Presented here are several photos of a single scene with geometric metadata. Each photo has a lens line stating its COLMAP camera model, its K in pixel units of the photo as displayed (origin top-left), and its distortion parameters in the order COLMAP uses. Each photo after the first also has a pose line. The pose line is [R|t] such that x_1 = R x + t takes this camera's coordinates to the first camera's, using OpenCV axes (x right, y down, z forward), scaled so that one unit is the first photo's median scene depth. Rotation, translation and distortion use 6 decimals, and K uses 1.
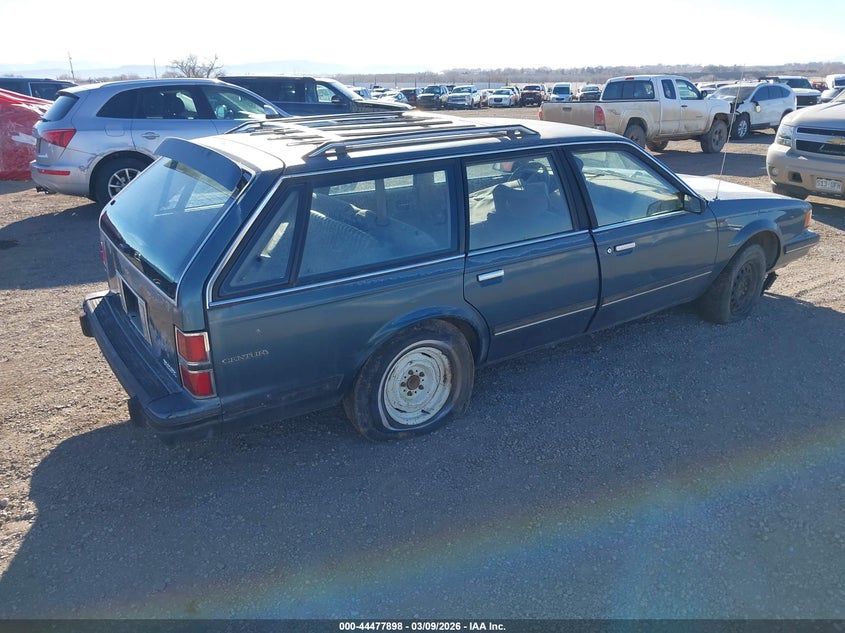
lens RADIAL K [[719.4, 0, 422.5], [0, 719.4, 316.5], [0, 0, 1]] dist [0.000823, 0.000849]
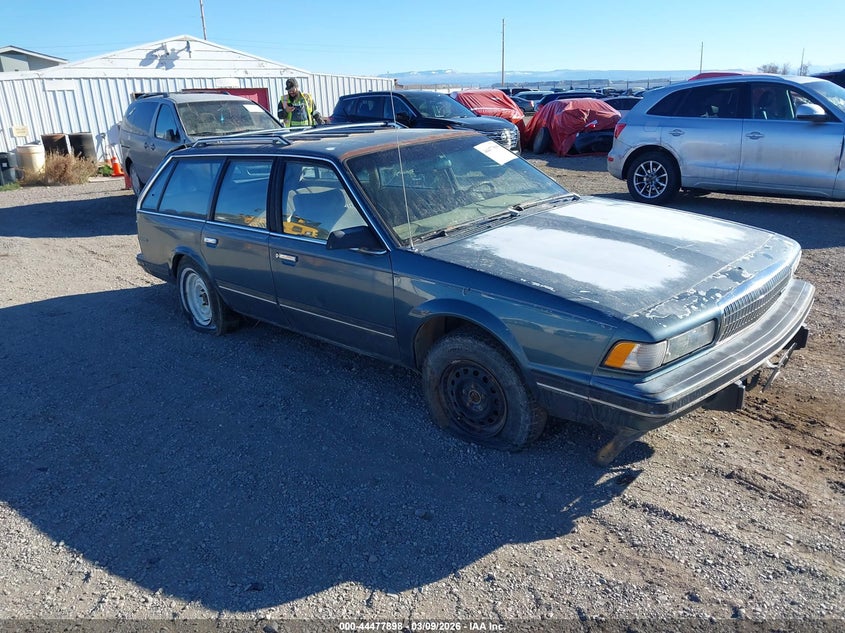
lens RADIAL K [[719.4, 0, 422.5], [0, 719.4, 316.5], [0, 0, 1]] dist [0.000823, 0.000849]
pose [[0.153316, 0.308147, -0.938903, 0.925109], [-0.290177, 0.922288, 0.255309, -0.239682], [0.944612, 0.233305, 0.230819, 0.680368]]
